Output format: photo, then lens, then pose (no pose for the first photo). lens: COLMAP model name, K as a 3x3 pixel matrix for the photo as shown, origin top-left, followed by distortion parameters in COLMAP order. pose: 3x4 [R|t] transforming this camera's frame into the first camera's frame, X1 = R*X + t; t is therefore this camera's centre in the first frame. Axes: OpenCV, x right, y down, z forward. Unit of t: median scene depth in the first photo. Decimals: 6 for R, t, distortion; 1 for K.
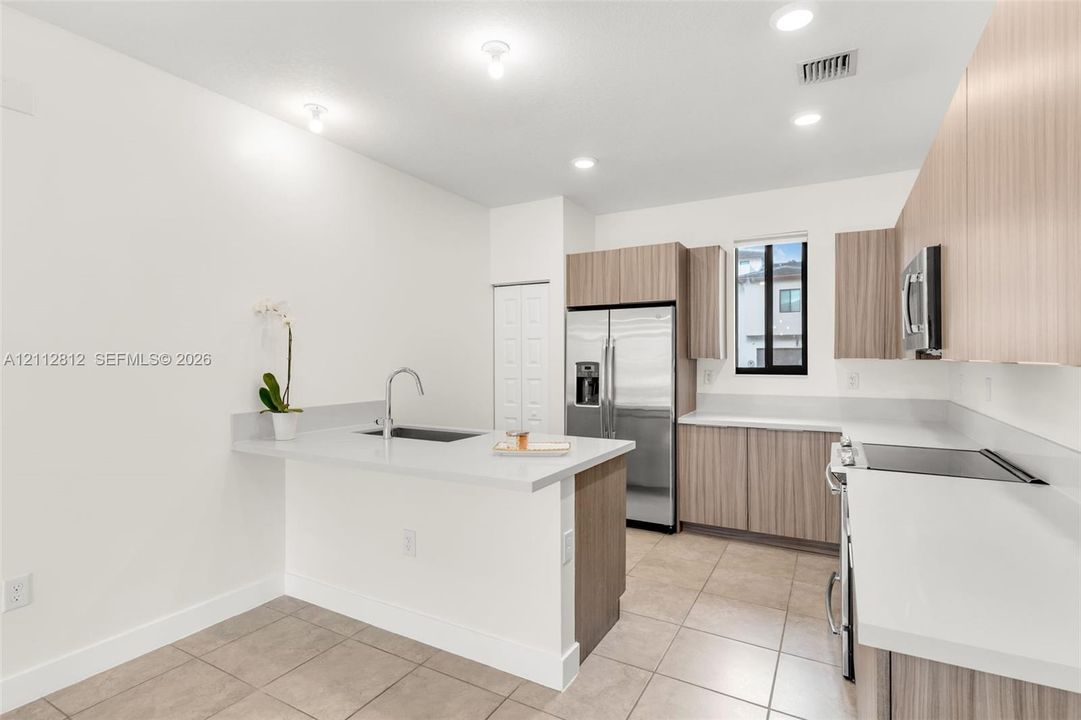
lens RADIAL K [[523.6, 0, 536.2], [0, 523.6, 360.9], [0, 0, 1]] dist [0.003429, 0.001171]
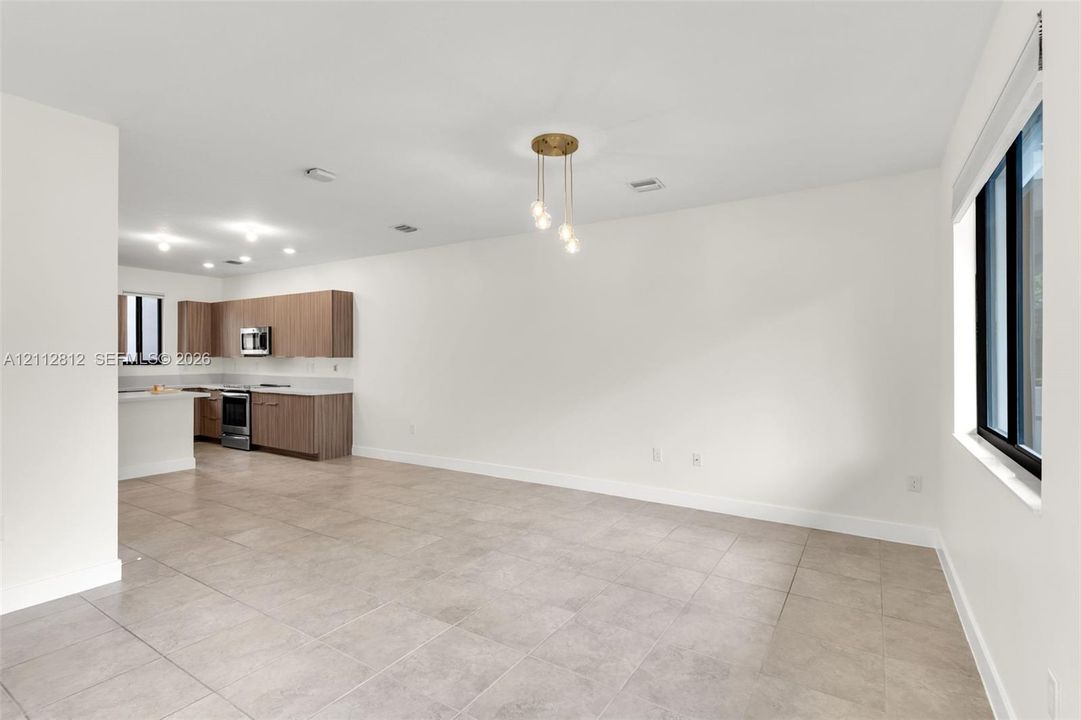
lens RADIAL K [[523.6, 0, 539.3], [0, 523.6, 360.6], [0, 0, 1]] dist [0.003429, 0.001171]
pose [[0.055934, -0.009878, 0.998386, -1.415492], [0.001891, 0.999950, 0.009788, -0.006108], [-0.998433, 0.001340, 0.055950, -0.554105]]
